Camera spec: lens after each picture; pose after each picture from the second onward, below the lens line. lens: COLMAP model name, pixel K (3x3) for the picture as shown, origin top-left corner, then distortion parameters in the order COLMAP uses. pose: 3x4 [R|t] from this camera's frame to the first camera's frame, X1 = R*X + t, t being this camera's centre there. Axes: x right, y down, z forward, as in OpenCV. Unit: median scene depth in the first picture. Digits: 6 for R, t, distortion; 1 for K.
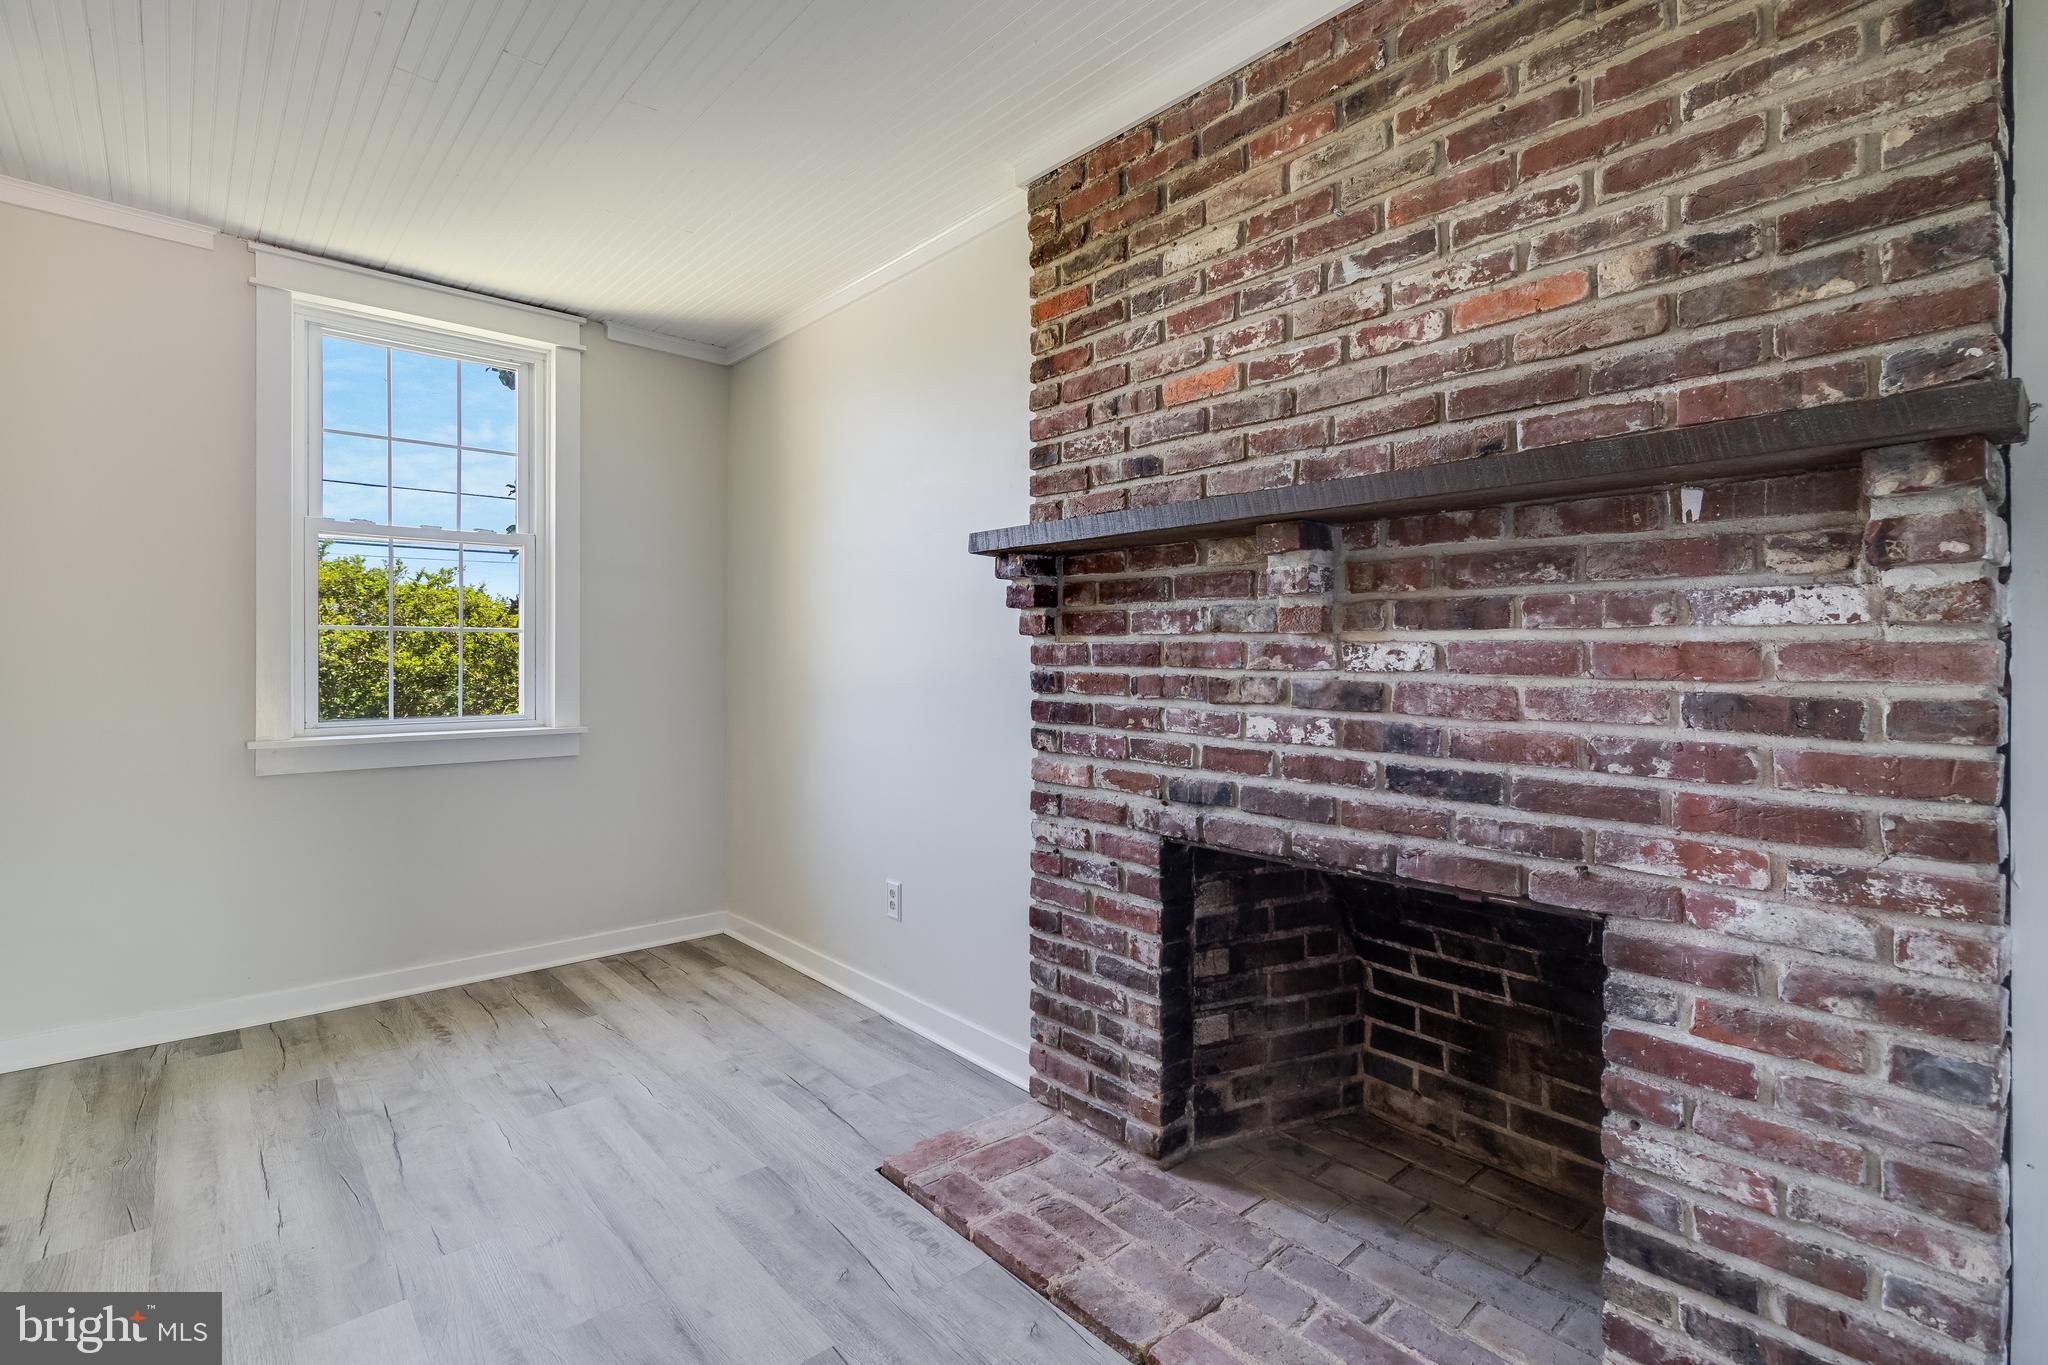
lens RADIAL K [[937.4, 0, 1019.1], [0, 937.4, 663.2], [0, 0, 1]] dist [0.006977, -0.001817]
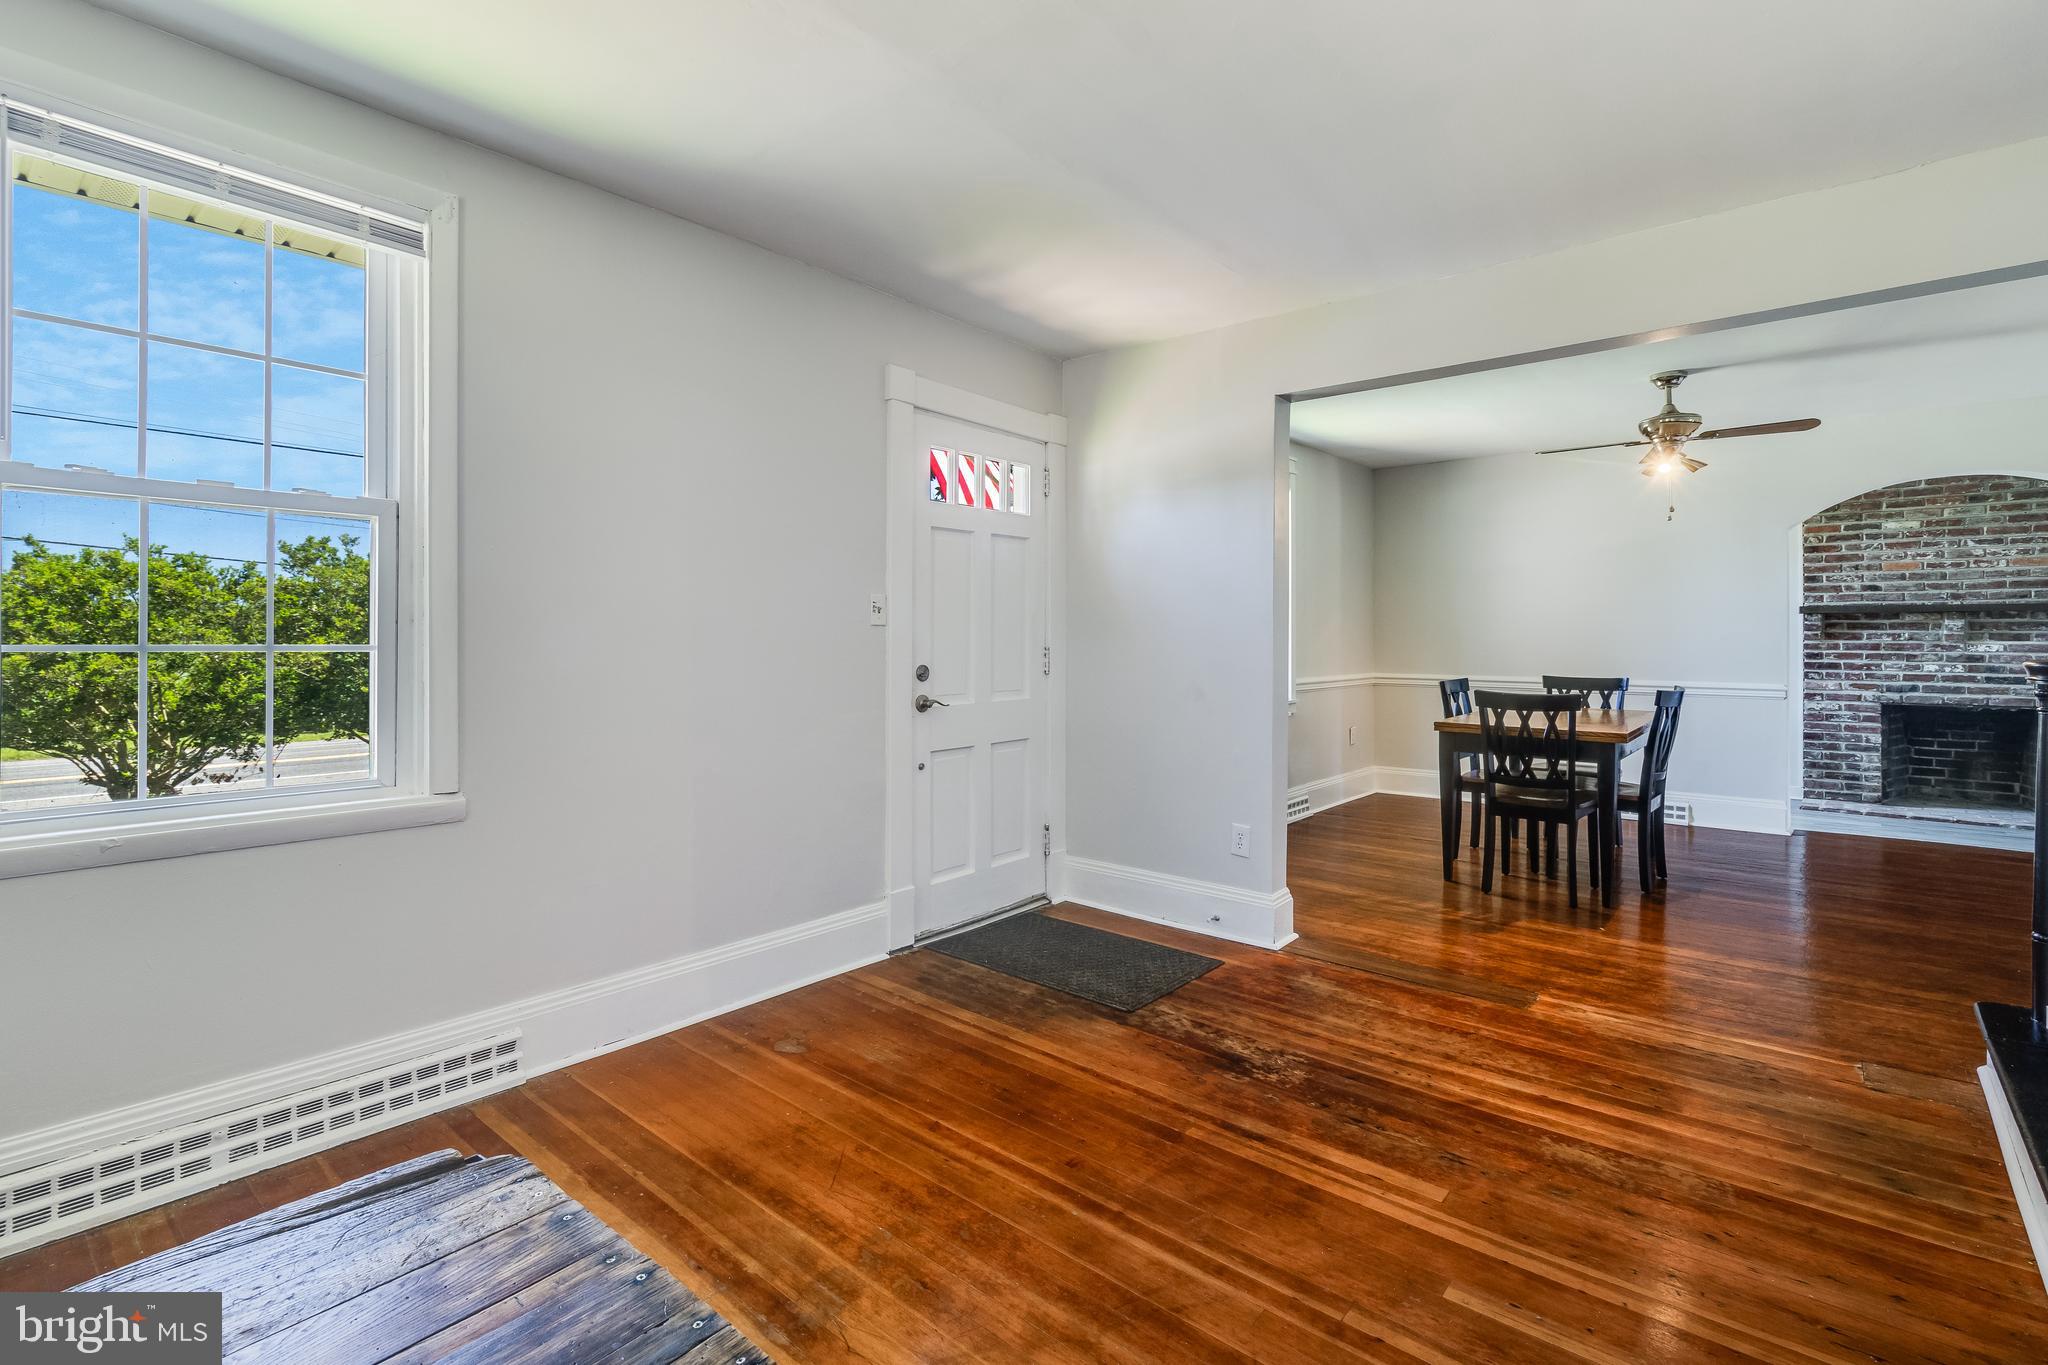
lens RADIAL K [[937.4, 0, 1030.0], [0, 937.4, 646.2], [0, 0, 1]] dist [0.006977, -0.001817]
pose [[0.990191, -0.004168, 0.139655, -3.668106], [0.003572, 0.999983, 0.004519, -0.041159], [-0.139671, -0.003976, 0.990190, -2.064074]]
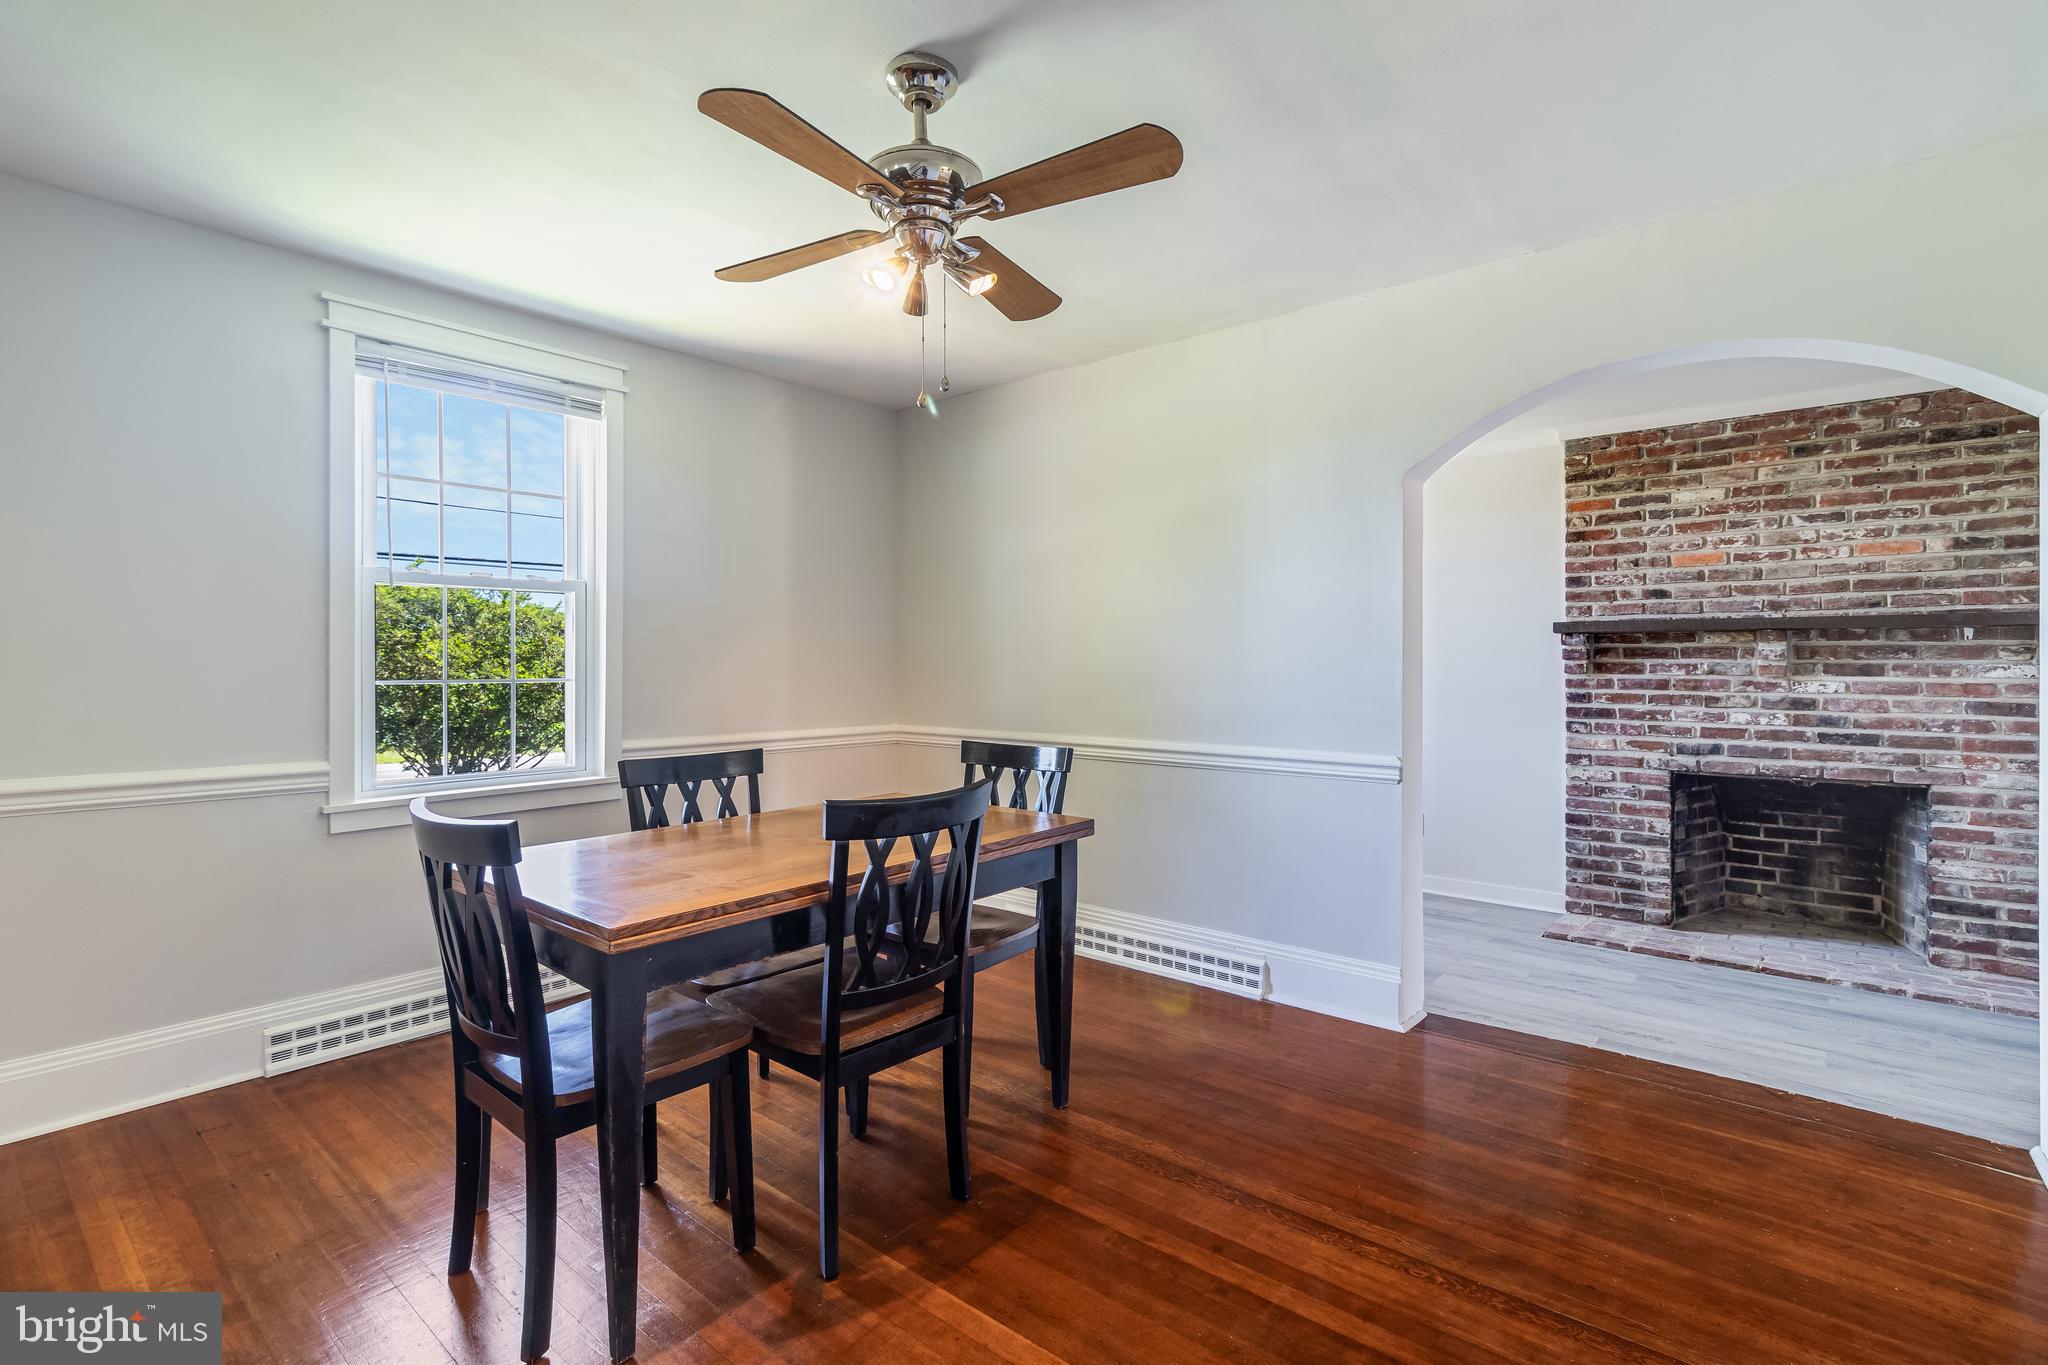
lens RADIAL K [[937.4, 0, 1027.2], [0, 937.4, 675.8], [0, 0, 1]] dist [0.006977, -0.001817]
pose [[0.989407, -0.002994, 0.145137, -1.801036], [0.002459, 0.999990, 0.003863, -0.045578], [-0.145147, -0.003465, 0.989404, -0.994554]]
